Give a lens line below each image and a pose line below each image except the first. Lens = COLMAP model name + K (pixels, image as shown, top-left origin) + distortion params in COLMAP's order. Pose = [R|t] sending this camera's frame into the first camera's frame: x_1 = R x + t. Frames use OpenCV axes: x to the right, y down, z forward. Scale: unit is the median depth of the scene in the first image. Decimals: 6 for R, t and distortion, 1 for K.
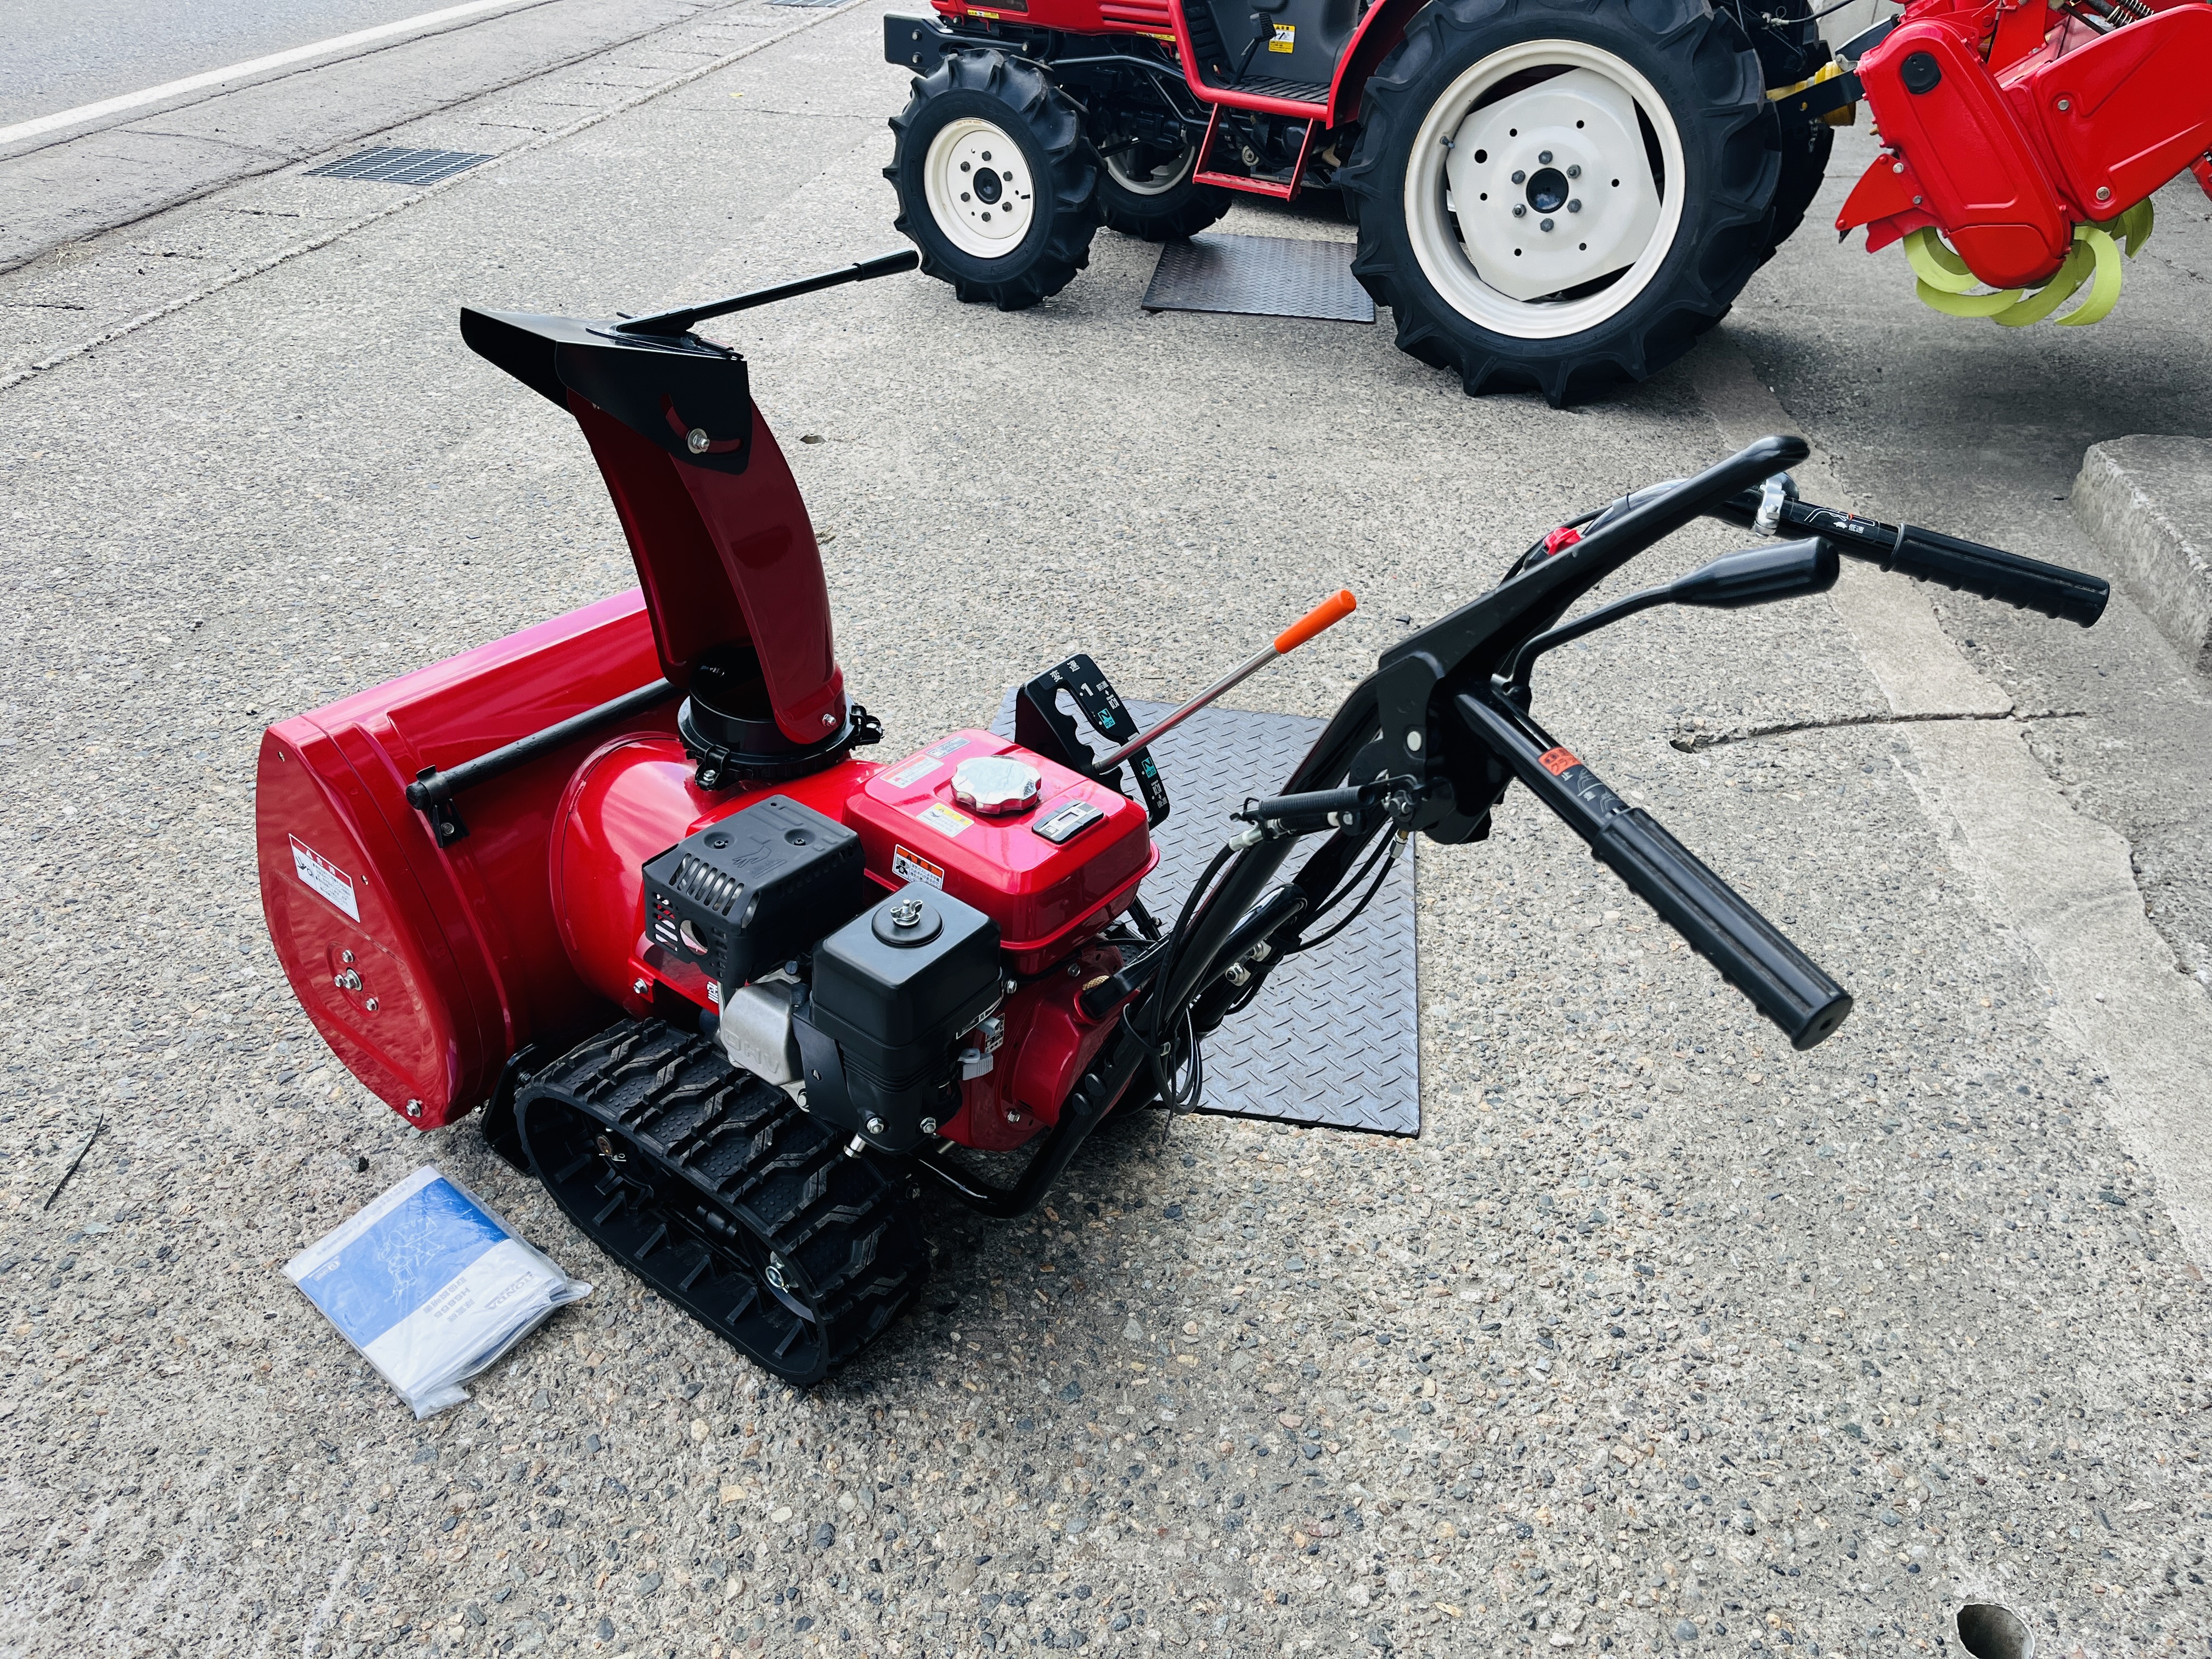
lens RADIAL K [[1673.6, 0, 1110.3], [0, 1673.6, 827.8], [0, 0, 1]] dist [0.066139, -0.085468]
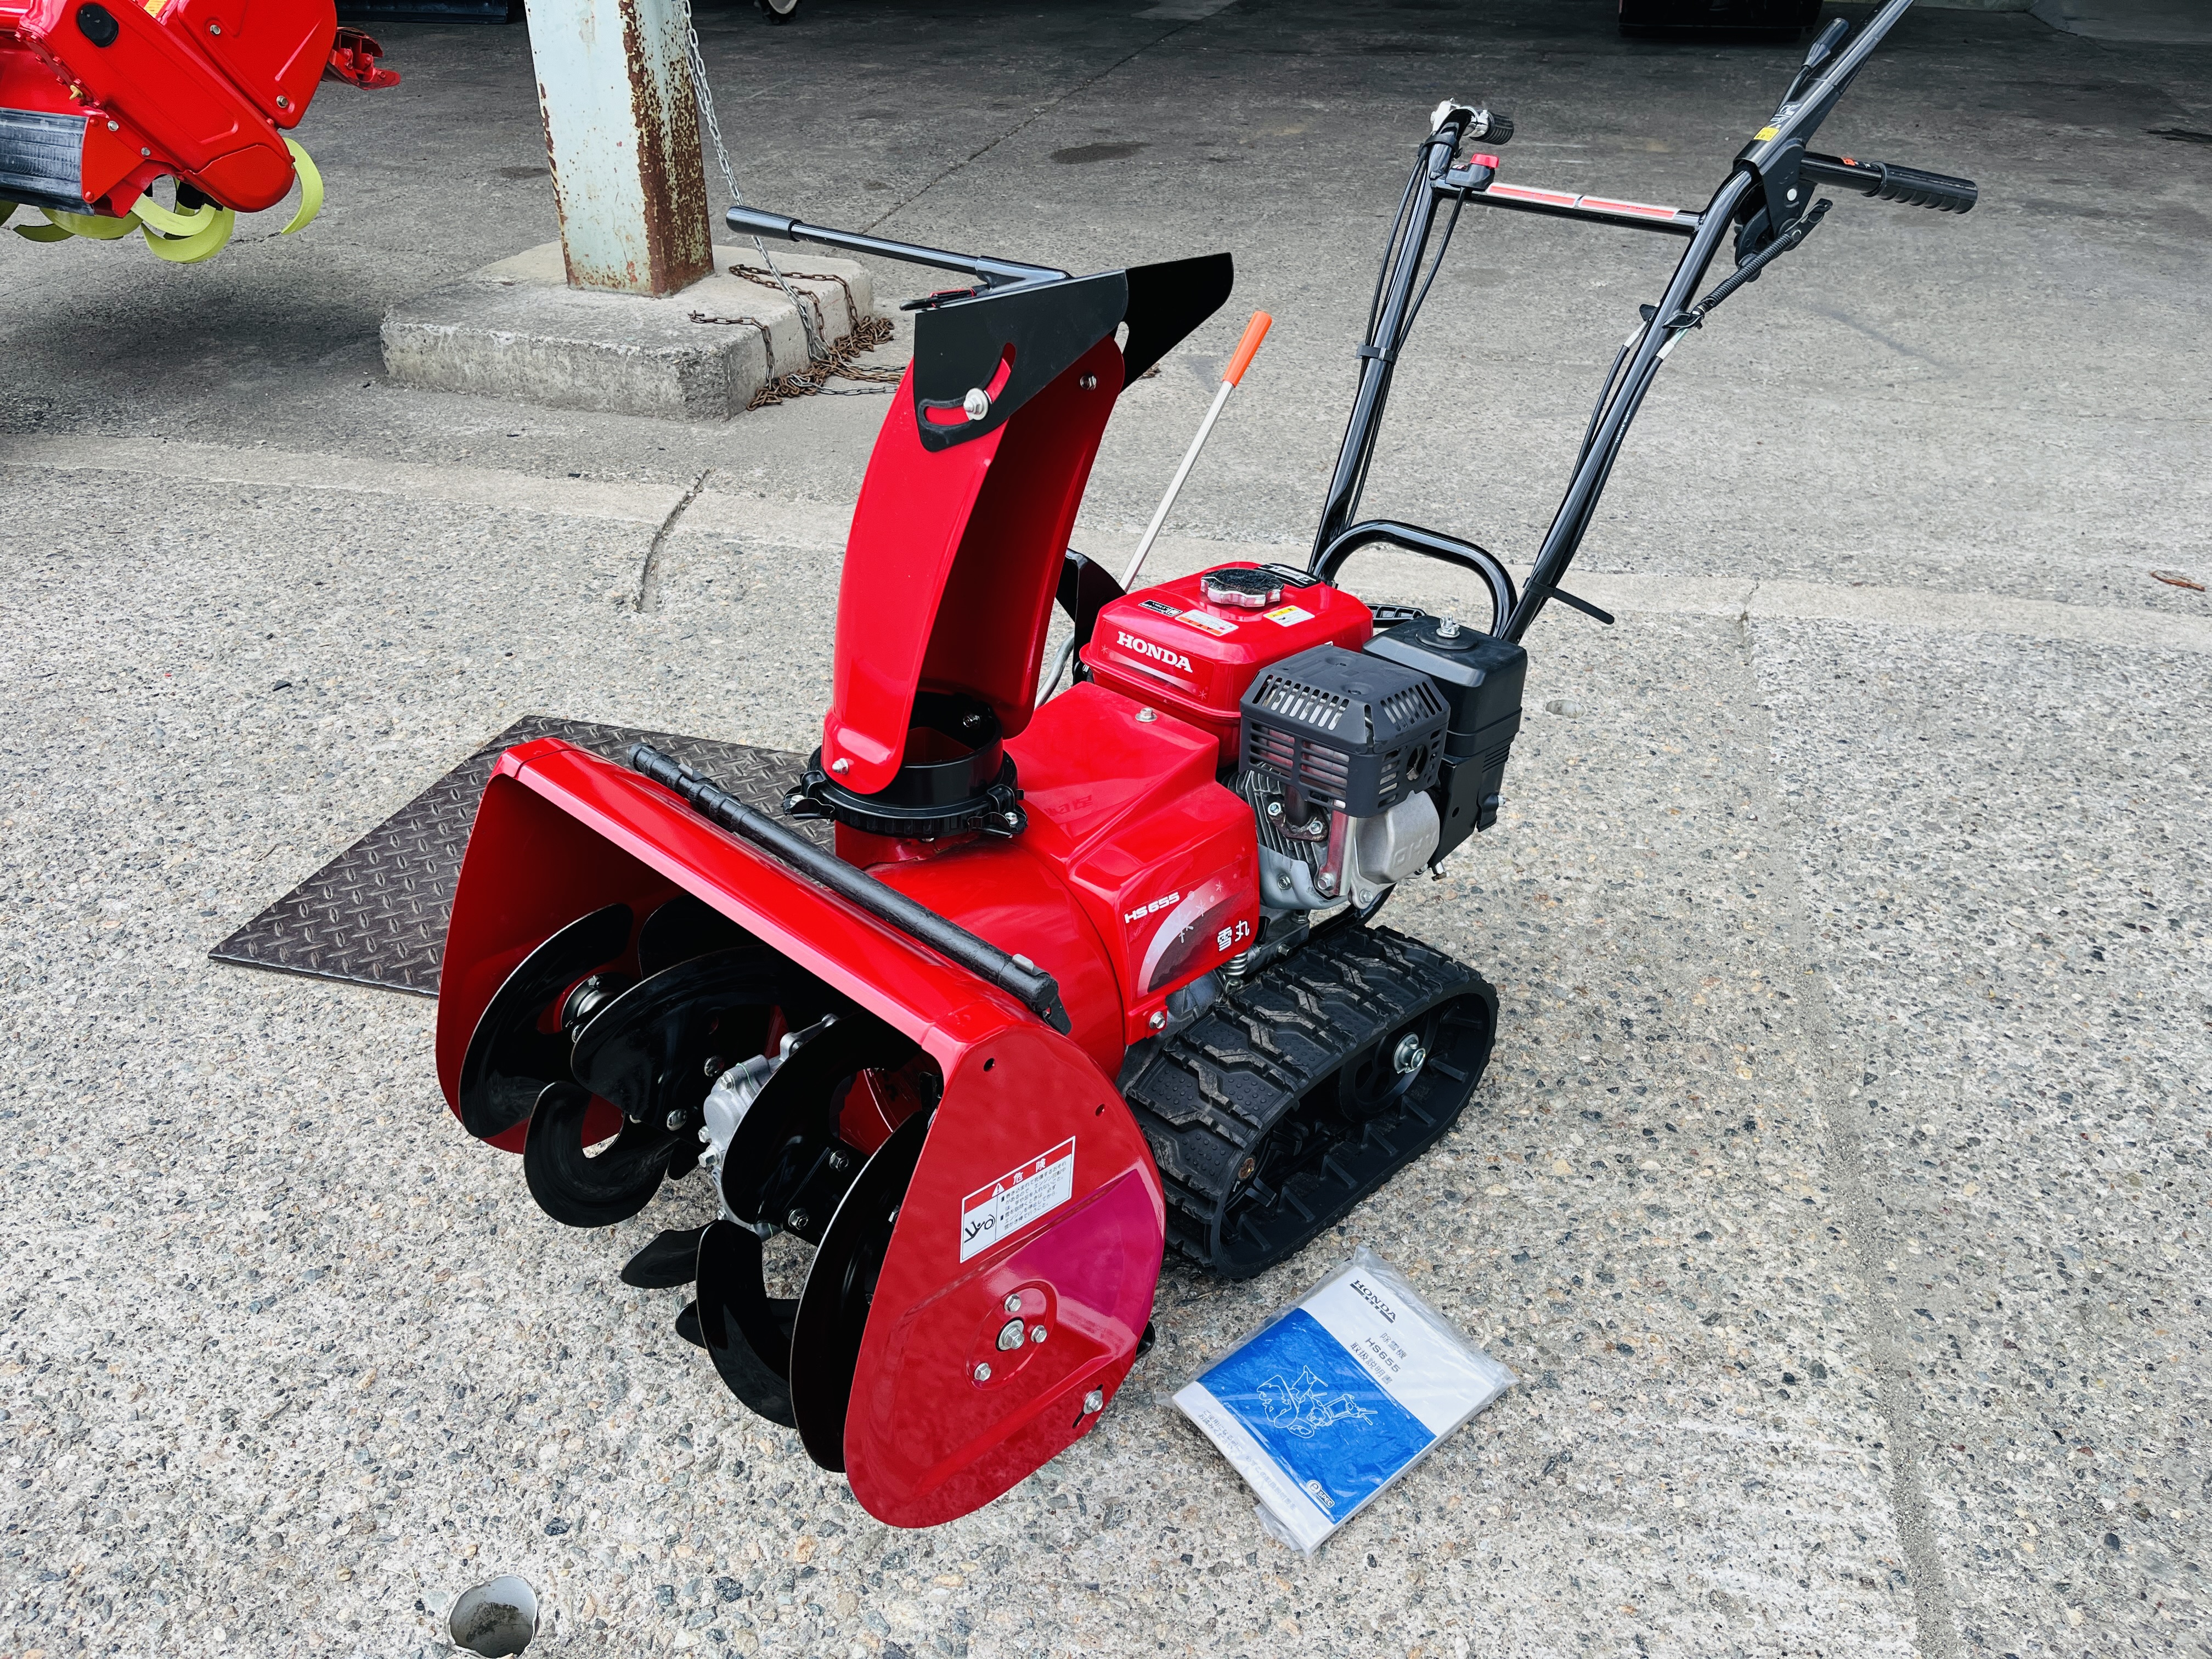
lens RADIAL K [[1675.8, 0, 1096.3], [0, 1675.8, 827.0], [0, 0, 1]] dist [0.044956, -0.046922]
pose [[0.138930, -0.529807, 0.836662, -0.987014], [0.525920, 0.755342, 0.390982, -0.352696], [-0.839111, 0.385698, 0.383576, 0.661648]]
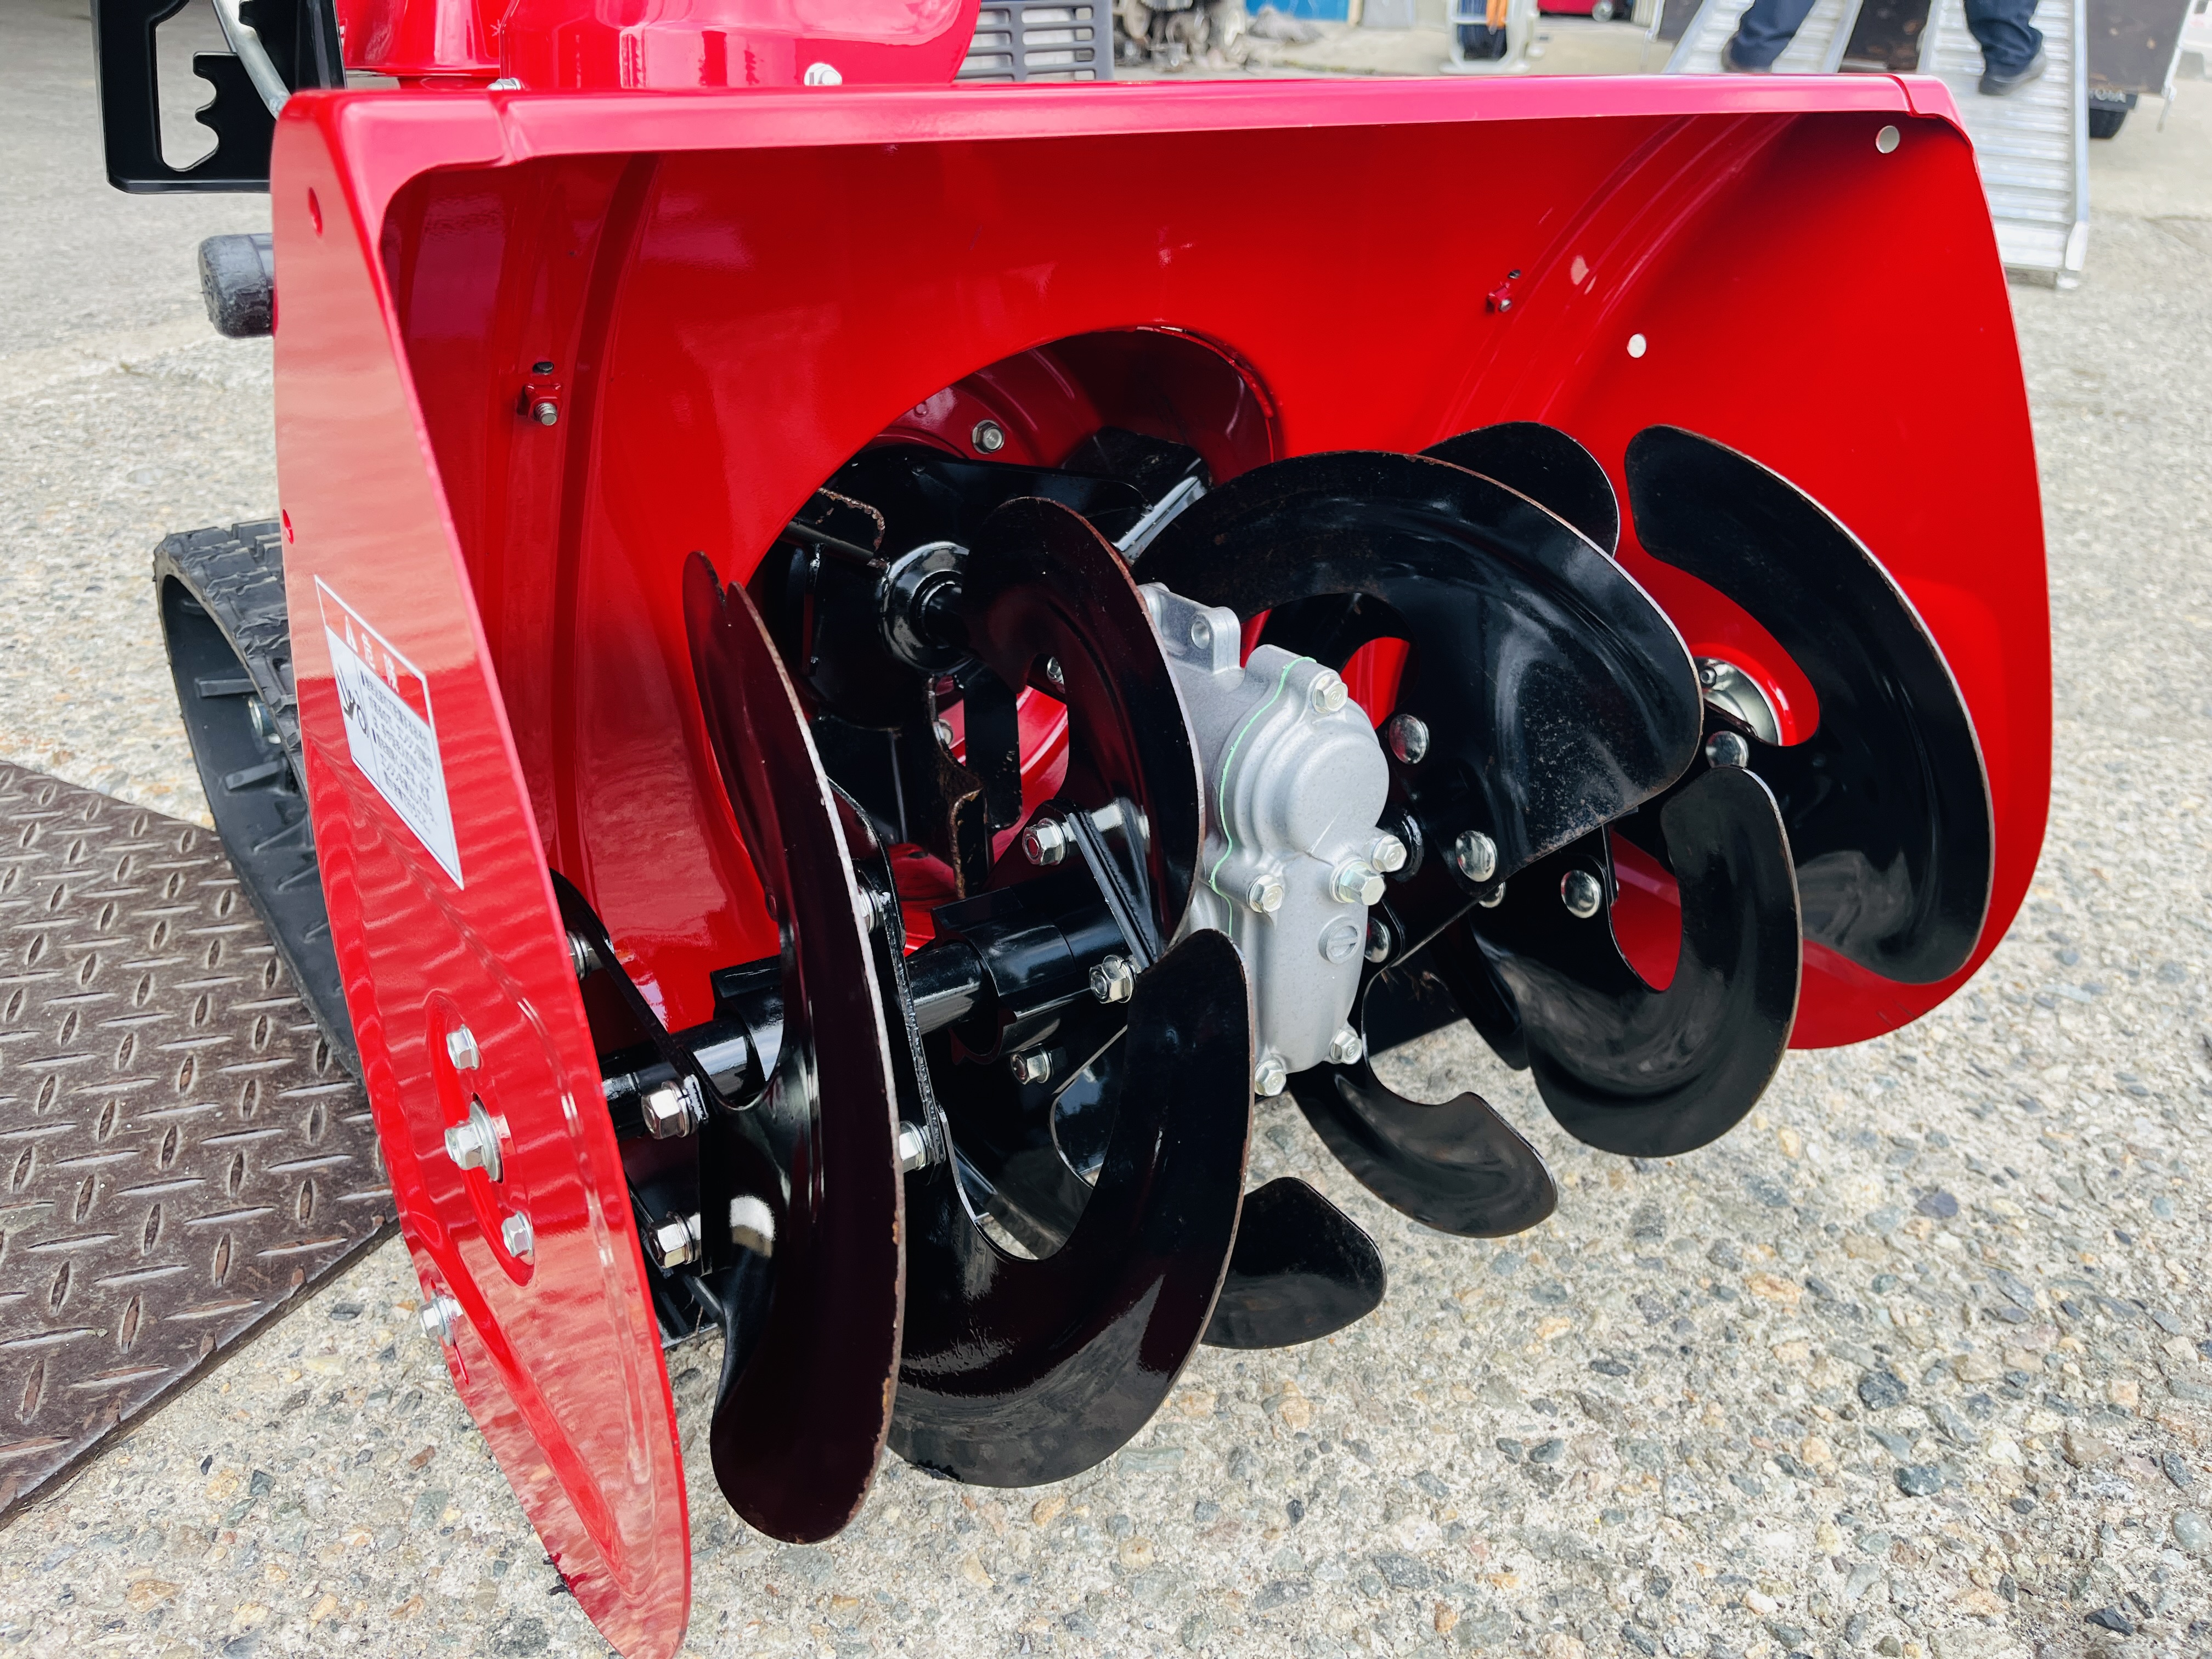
lens RADIAL K [[1684.5, 0, 1090.2], [0, 1684.5, 844.3], [0, 0, 1]] dist [0.083358, -0.136861]
pose [[-0.946778, -0.201324, 0.251159, -0.438684], [0.112129, 0.525117, 0.843611, -0.320989], [-0.301727, 0.826874, -0.474595, 1.386331]]
